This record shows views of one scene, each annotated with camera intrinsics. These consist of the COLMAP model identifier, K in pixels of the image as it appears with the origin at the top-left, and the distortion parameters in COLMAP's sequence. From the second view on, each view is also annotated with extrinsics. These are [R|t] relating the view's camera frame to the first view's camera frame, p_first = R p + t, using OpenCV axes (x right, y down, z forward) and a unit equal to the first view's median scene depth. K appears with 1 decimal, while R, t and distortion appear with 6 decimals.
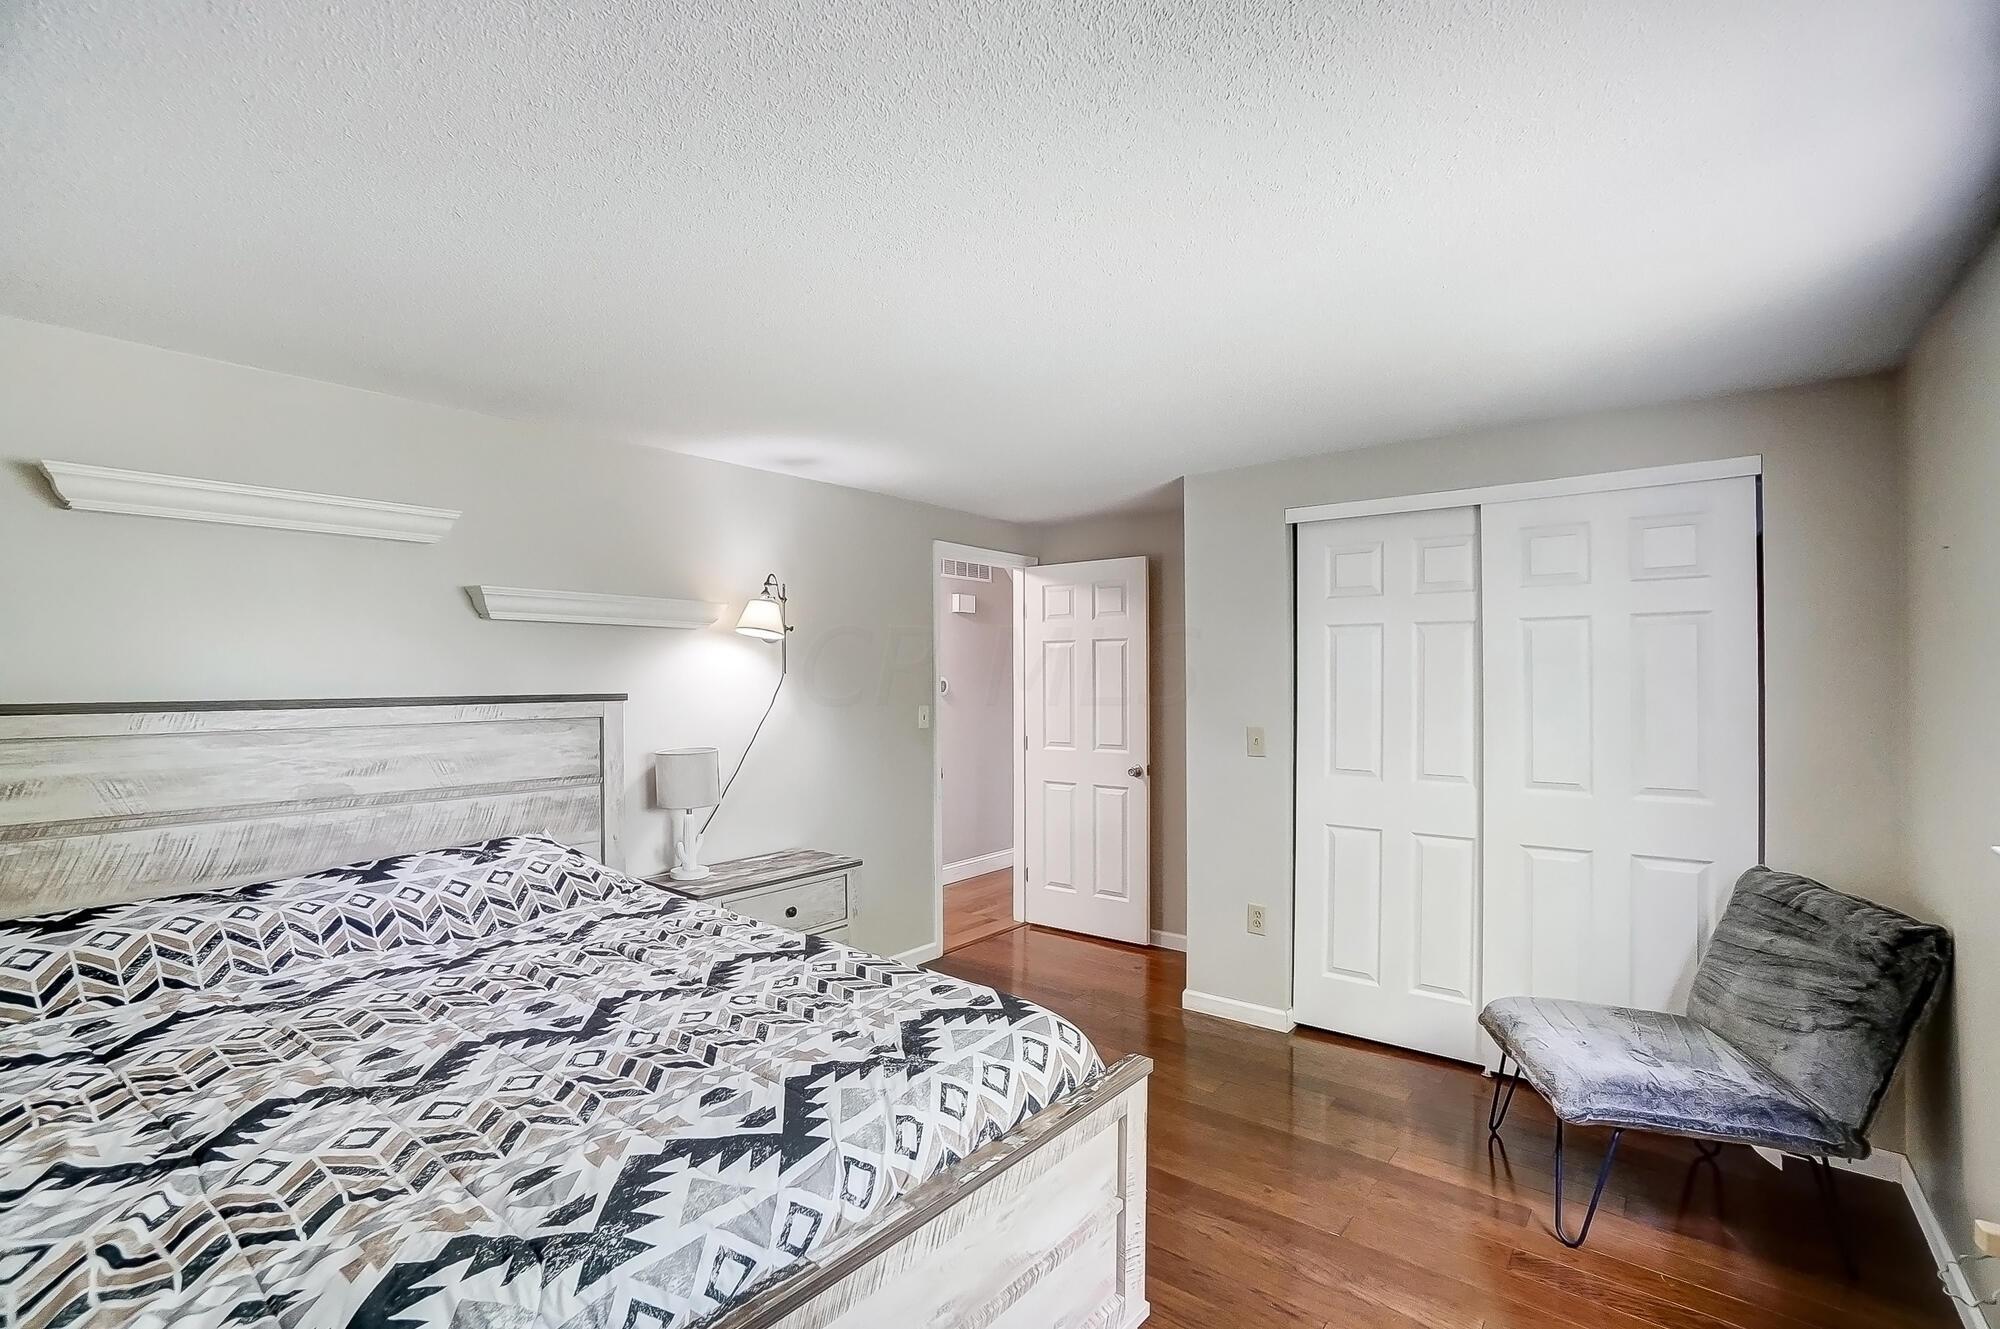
lens RADIAL K [[892.1, 0, 983.3], [0, 892.1, 675.0], [0, 0, 1]] dist [-0.017543, 0.000247]
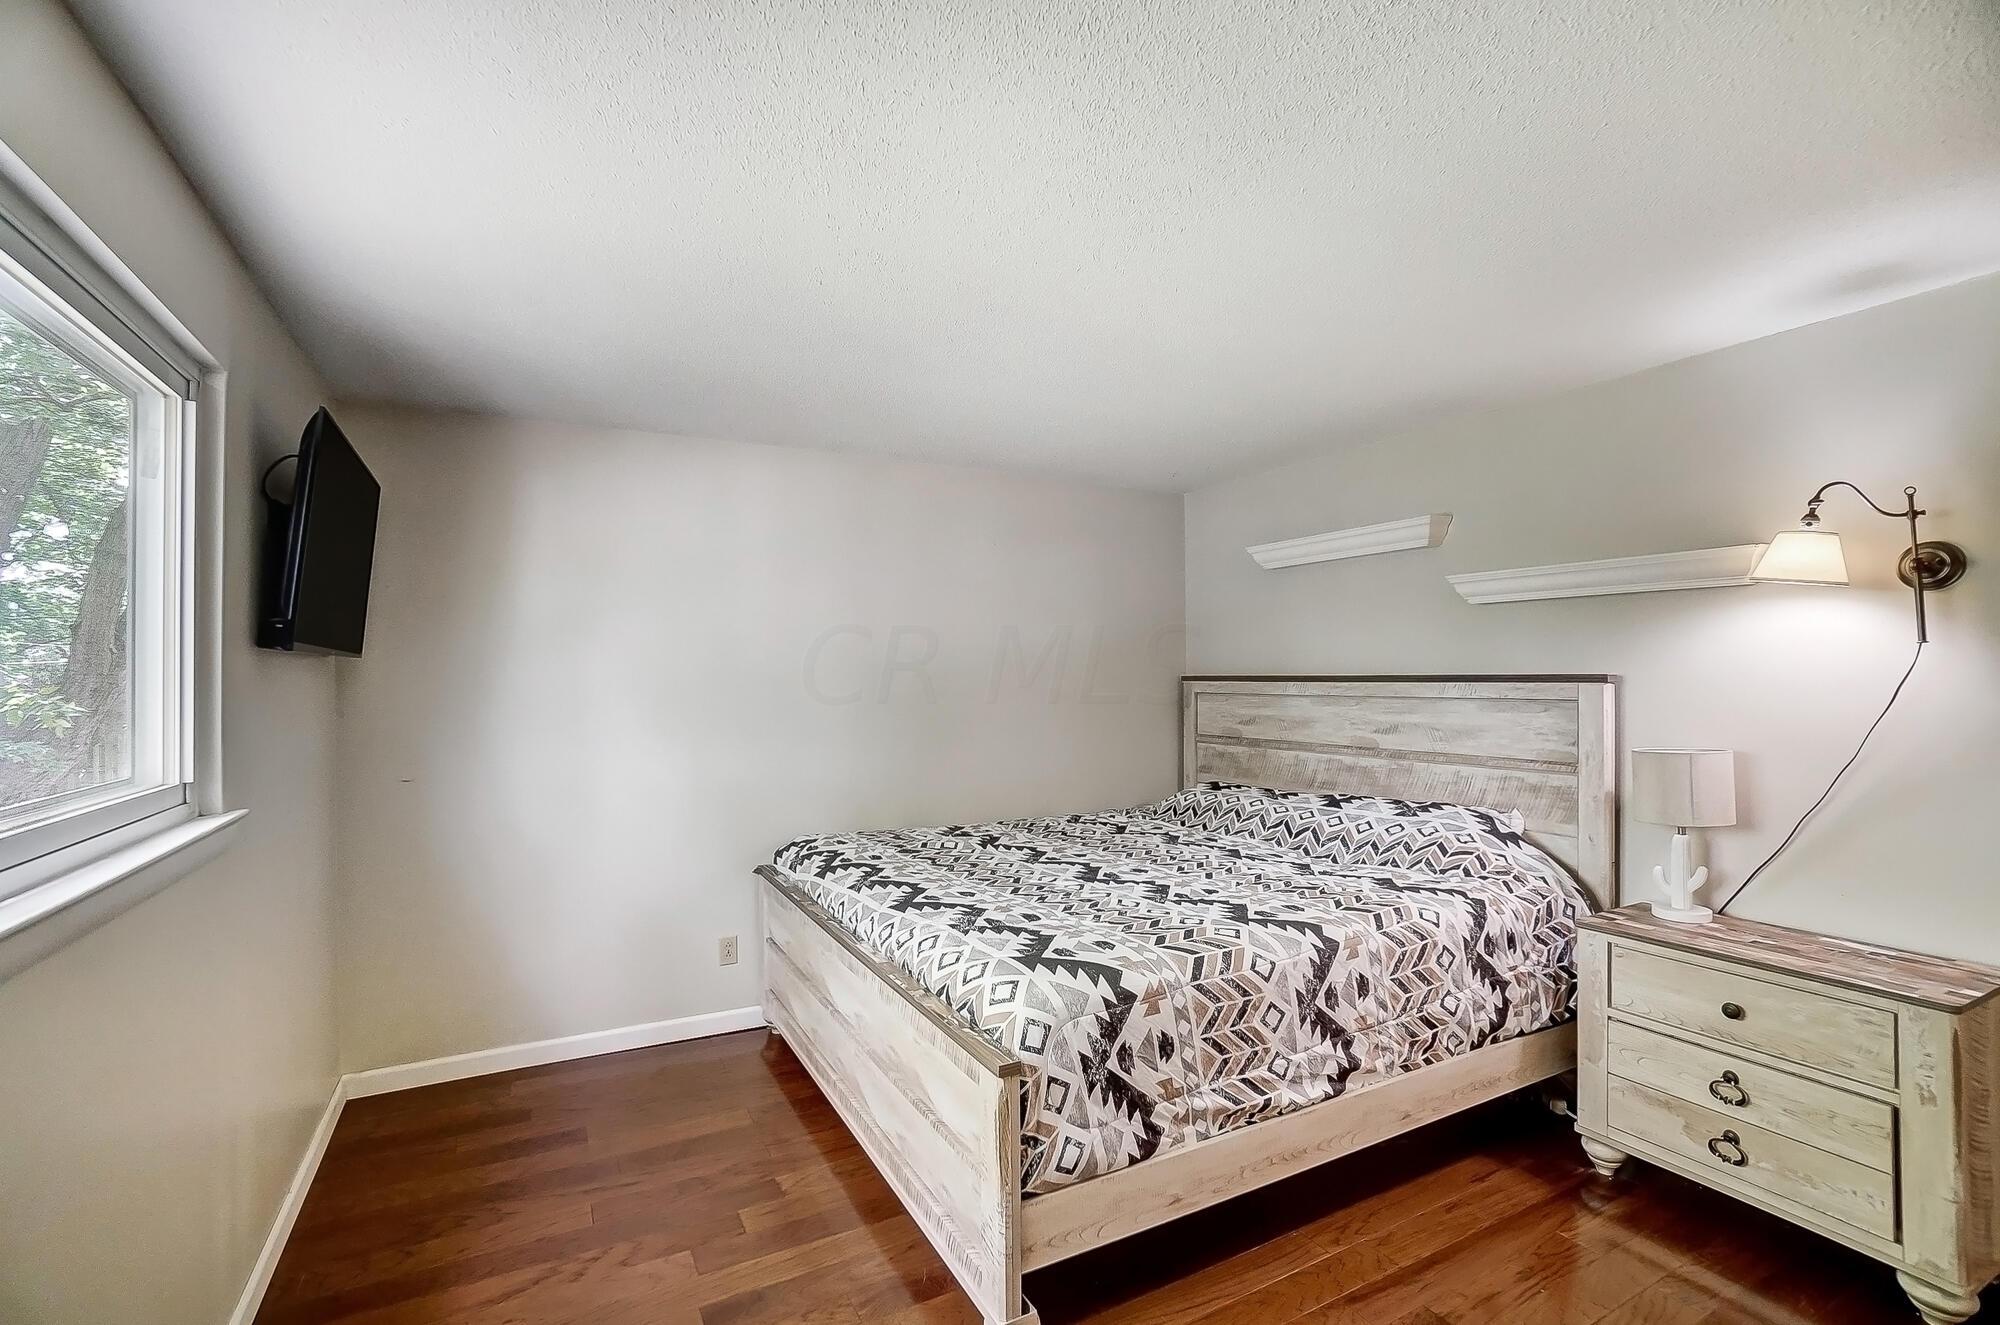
lens RADIAL K [[892.1, 0, 985.1], [0, 892.1, 665.4], [0, 0, 1]] dist [-0.017543, 0.000247]
pose [[-0.371206, 0.000144, -0.928551, 0.740796], [0.014921, 0.999872, -0.005810, 0.009987], [0.928431, -0.016011, -0.371160, 0.925539]]
